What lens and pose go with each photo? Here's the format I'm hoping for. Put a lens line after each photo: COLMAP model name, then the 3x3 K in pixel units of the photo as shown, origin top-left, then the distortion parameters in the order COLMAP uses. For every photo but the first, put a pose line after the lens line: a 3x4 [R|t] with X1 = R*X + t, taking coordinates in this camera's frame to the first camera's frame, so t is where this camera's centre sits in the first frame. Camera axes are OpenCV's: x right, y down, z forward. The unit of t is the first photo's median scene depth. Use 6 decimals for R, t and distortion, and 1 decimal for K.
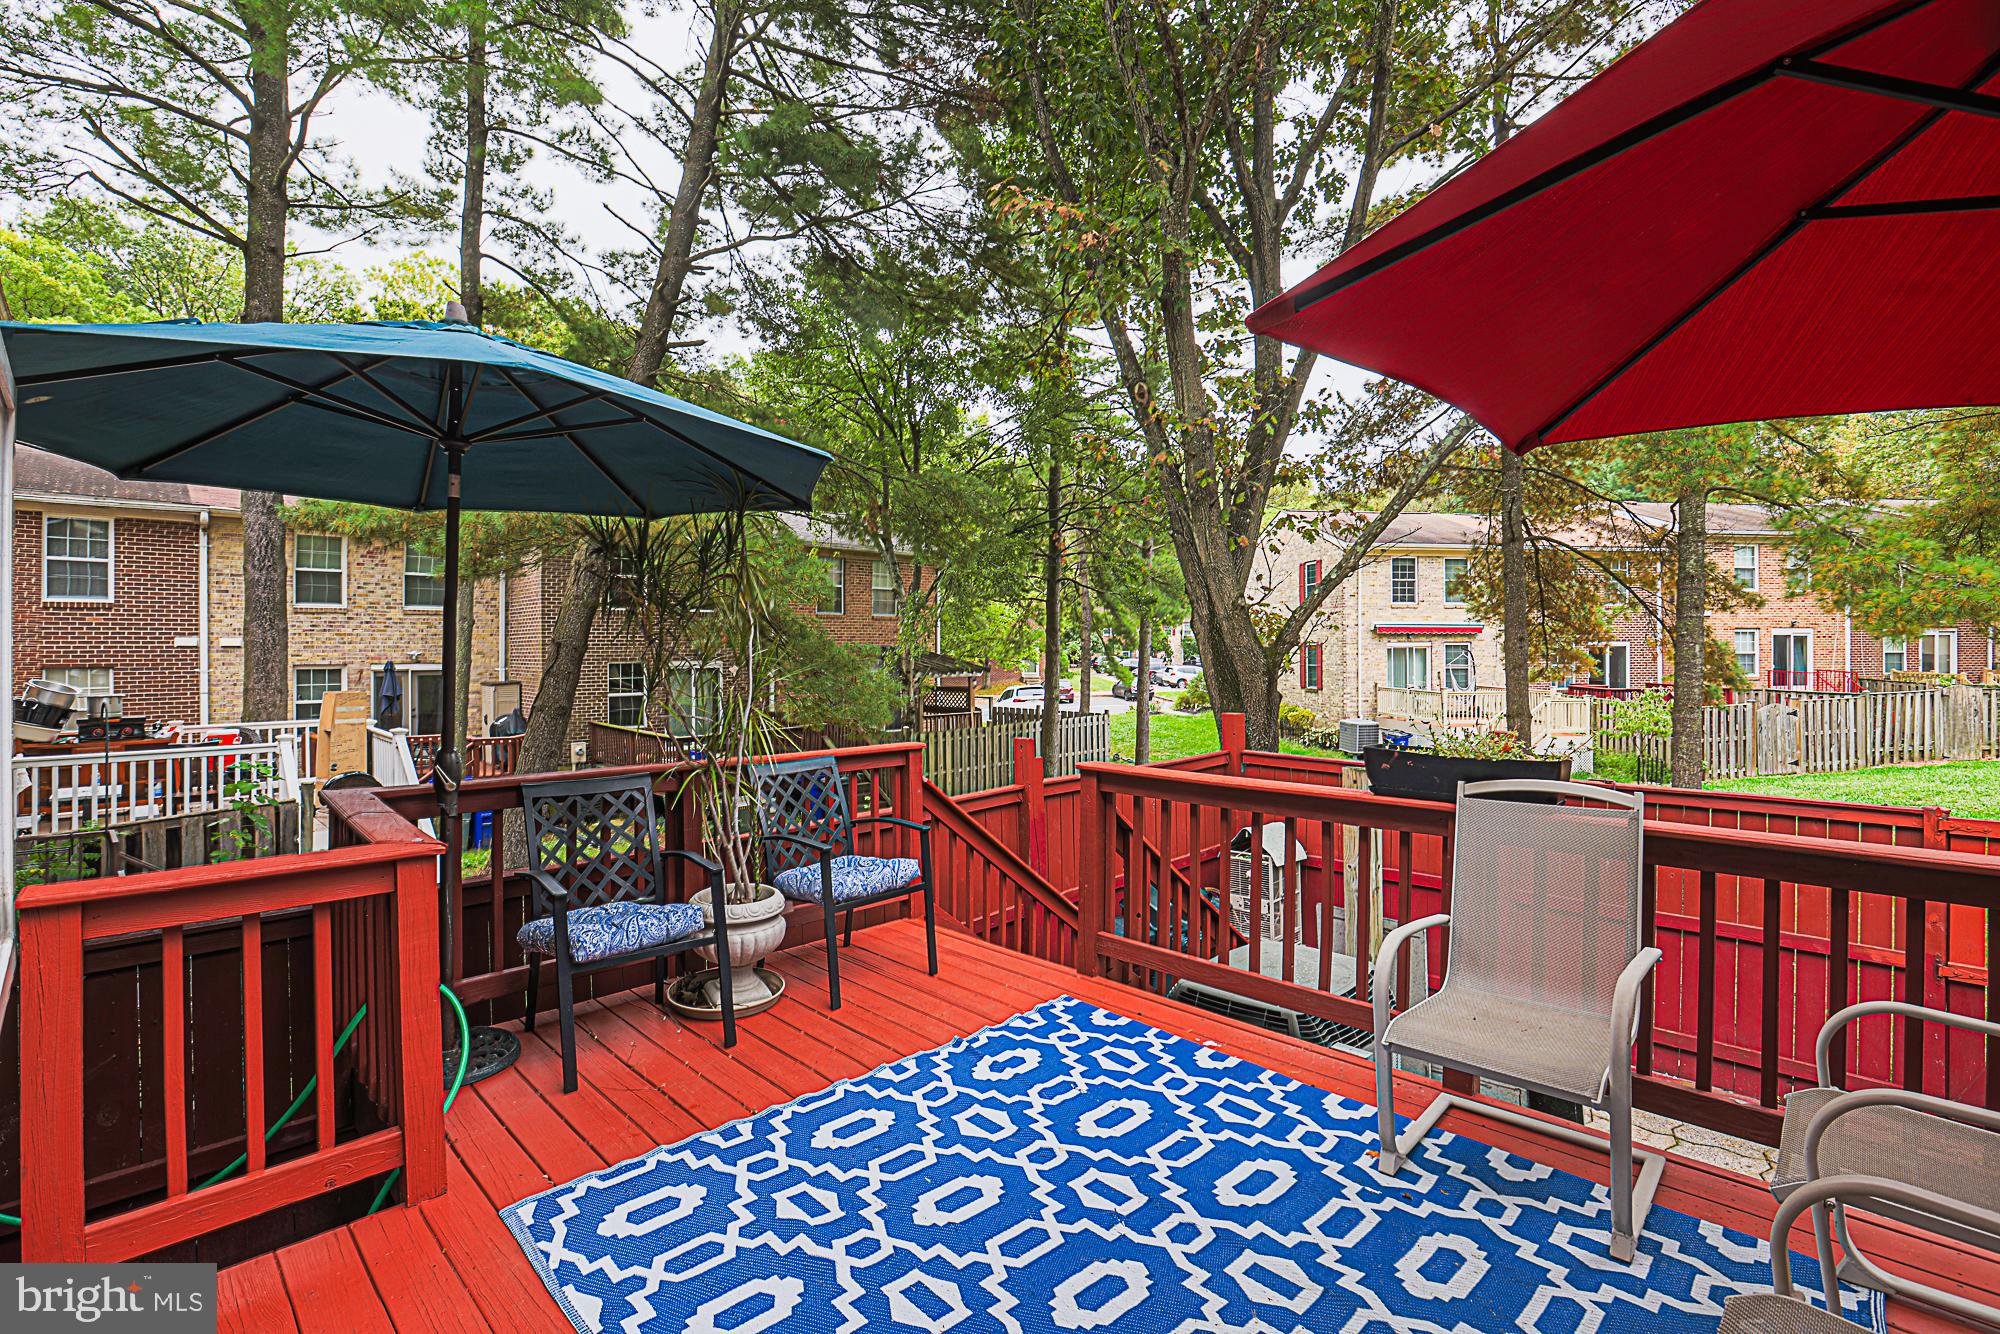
lens RADIAL K [[935.1, 0, 995.3], [0, 935.1, 652.4], [0, 0, 1]] dist [-0.035743, 0.006711]
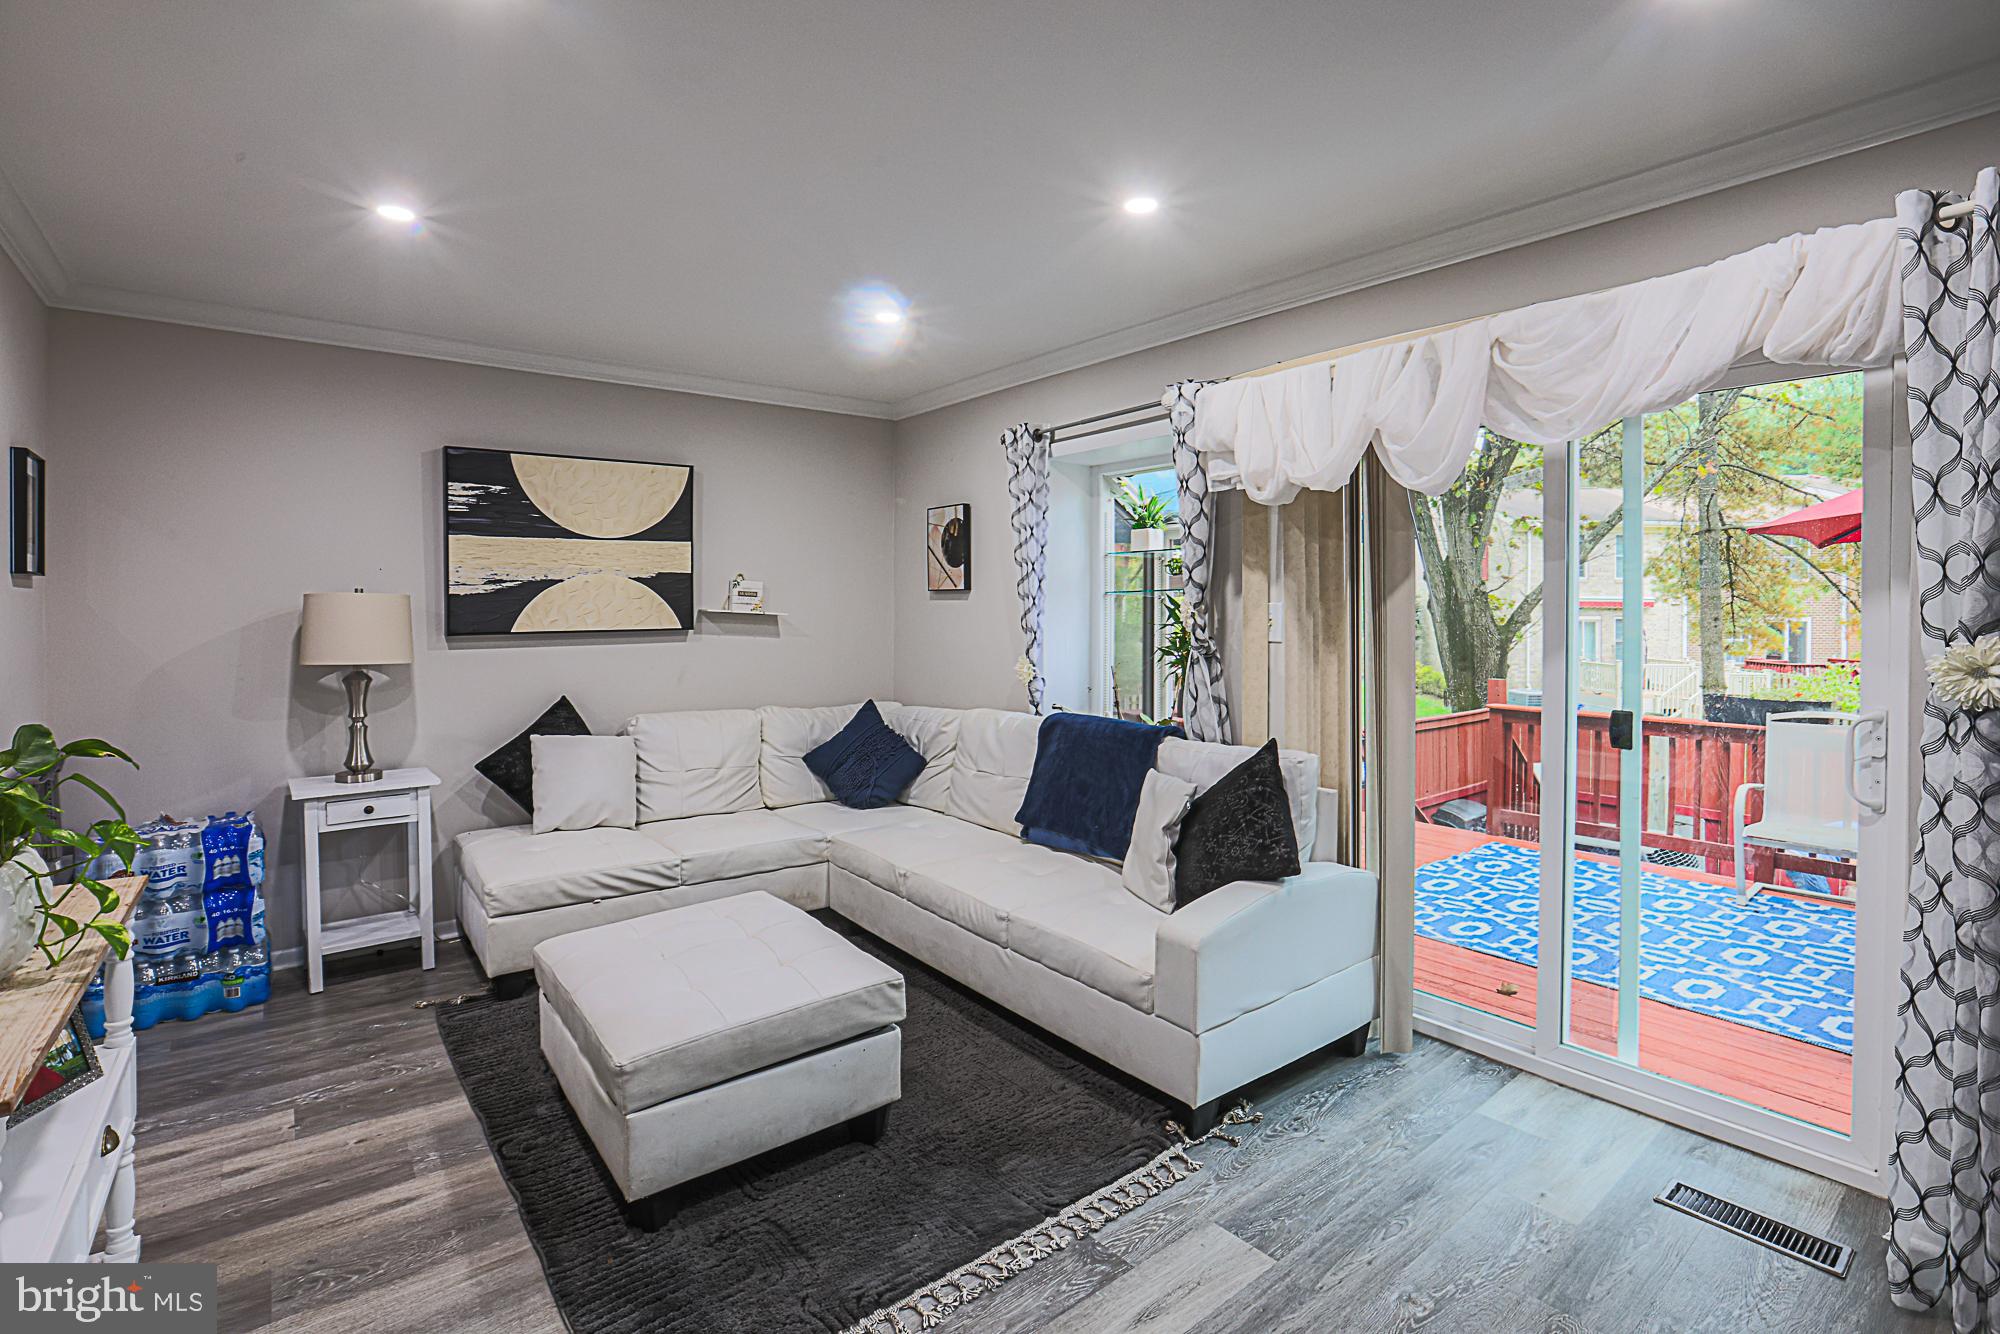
lens RADIAL K [[935.1, 0, 1008.1], [0, 935.1, 611.3], [0, 0, 1]] dist [-0.035743, 0.006711]
pose [[0.994291, 0.003951, -0.106627, -0.171200], [-0.005194, 0.999922, -0.011384, -0.005640], [0.106574, 0.011873, 0.994234, -0.201178]]
